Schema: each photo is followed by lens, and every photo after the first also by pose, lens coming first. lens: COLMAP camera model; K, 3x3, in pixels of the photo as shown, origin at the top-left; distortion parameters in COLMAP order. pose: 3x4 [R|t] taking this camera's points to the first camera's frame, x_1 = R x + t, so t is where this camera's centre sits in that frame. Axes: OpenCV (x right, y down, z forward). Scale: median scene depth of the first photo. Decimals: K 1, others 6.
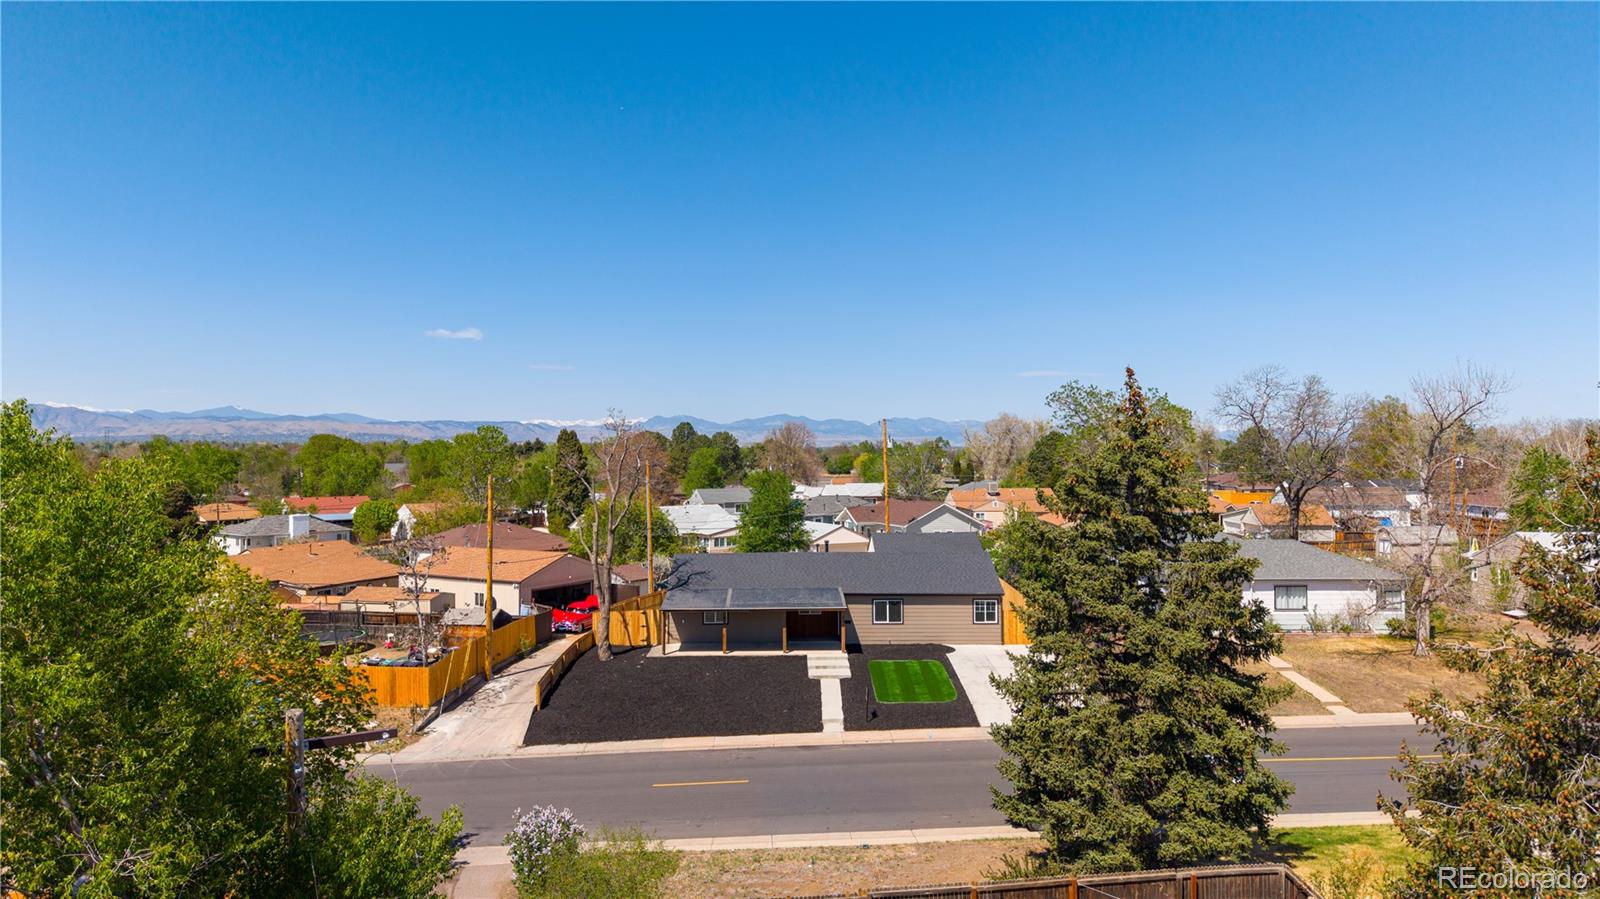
lens RADIAL K [[1108.4, 0, 801.3], [0, 1108.4, 443.8], [0, 0, 1]] dist [0.013195, 0.000418]
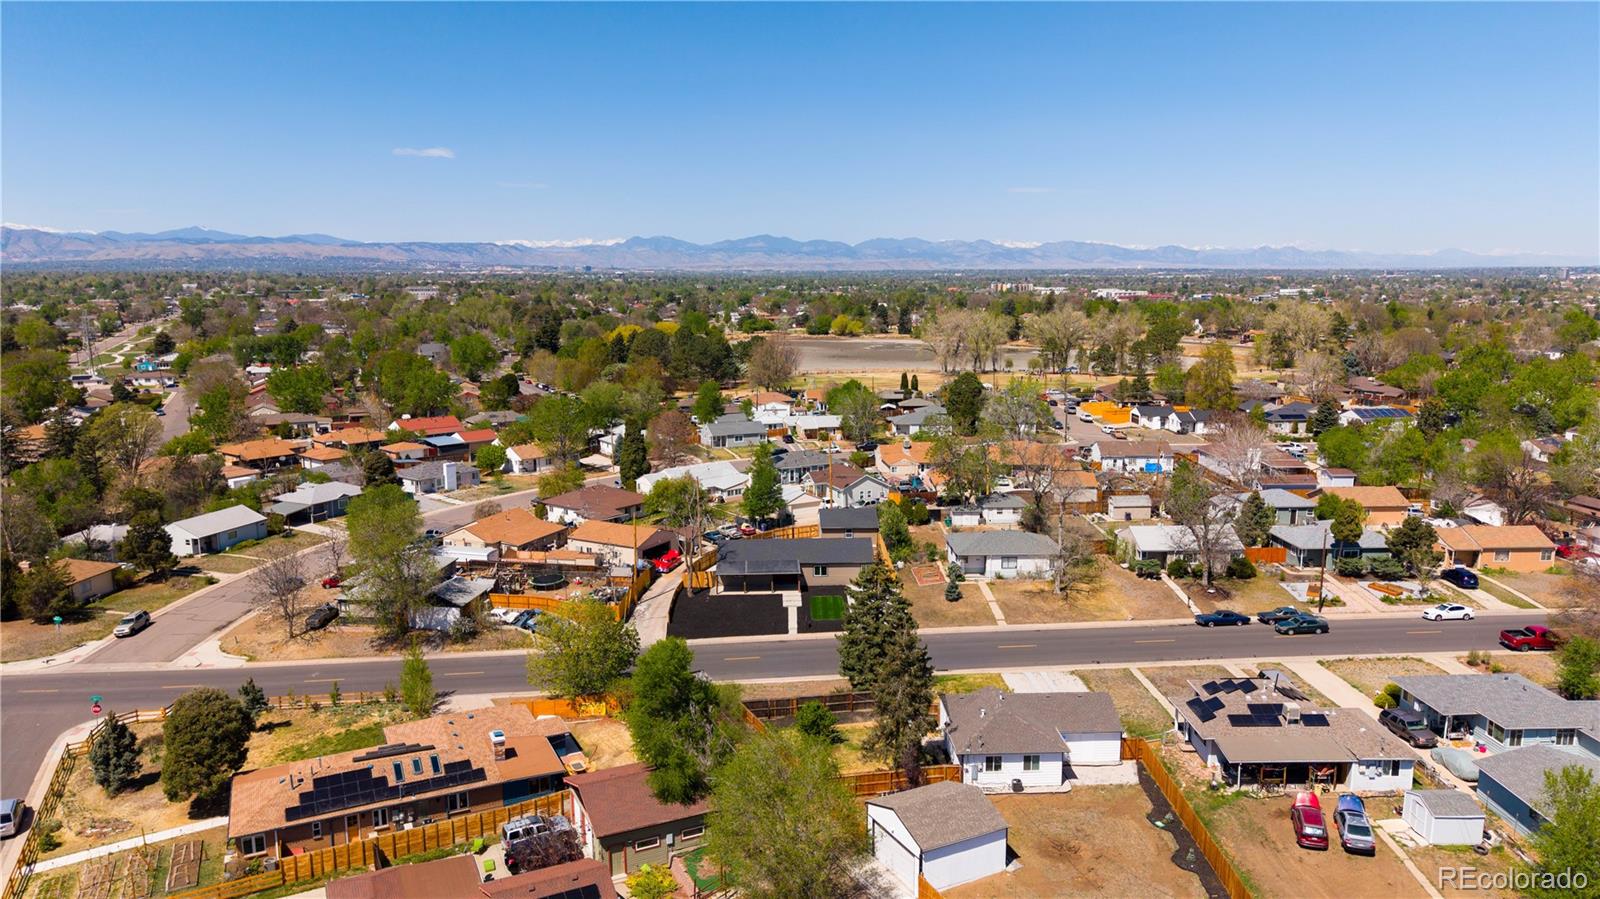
lens RADIAL K [[1108.4, 0, 800.3], [0, 1108.4, 453.8], [0, 0, 1]] dist [0.013195, 0.000418]
pose [[0.999890, -0.004730, 0.014024, 0.010437], [0.002315, 0.985877, 0.167457, -0.426528], [-0.014618, -0.167406, 0.985780, -1.058173]]
